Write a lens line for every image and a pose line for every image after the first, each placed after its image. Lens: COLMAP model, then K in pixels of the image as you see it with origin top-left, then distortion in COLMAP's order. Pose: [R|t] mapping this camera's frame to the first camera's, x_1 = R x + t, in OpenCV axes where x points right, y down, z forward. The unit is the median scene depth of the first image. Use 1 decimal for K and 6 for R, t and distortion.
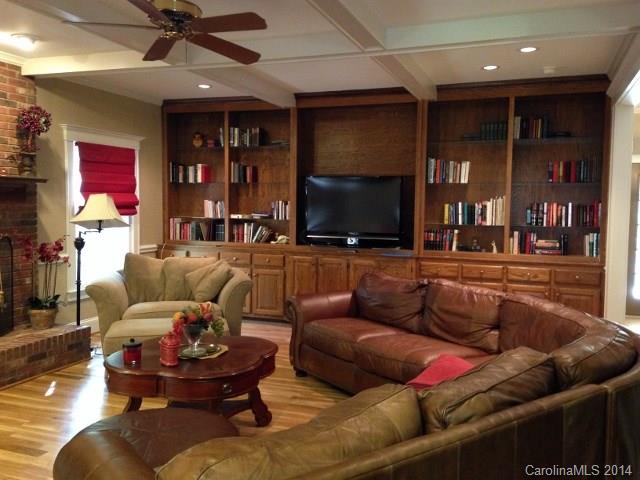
lens RADIAL K [[593.3, 0, 318.4], [0, 593.3, 237.1], [0, 0, 1]] dist [0.112858, 0.000000]
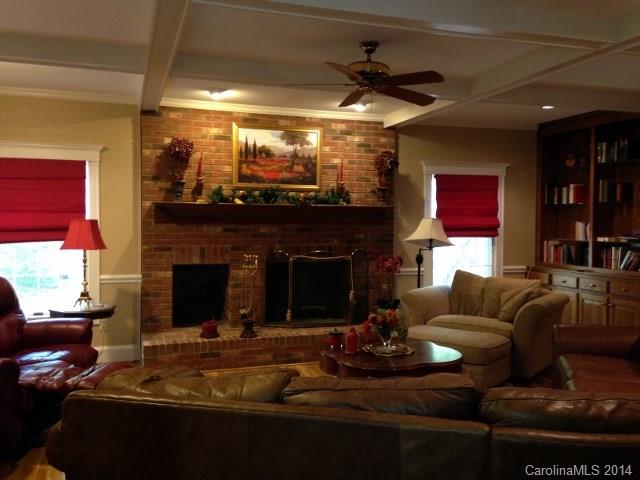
lens RADIAL K [[593.3, 0, 317.5], [0, 593.3, 242.4], [0, 0, 1]] dist [0.112858, 0.000000]
pose [[0.625778, 0.018667, -0.779778, 0.318141], [-0.044307, 0.998950, -0.011642, -0.000039], [0.778742, 0.041835, 0.625948, 0.079727]]
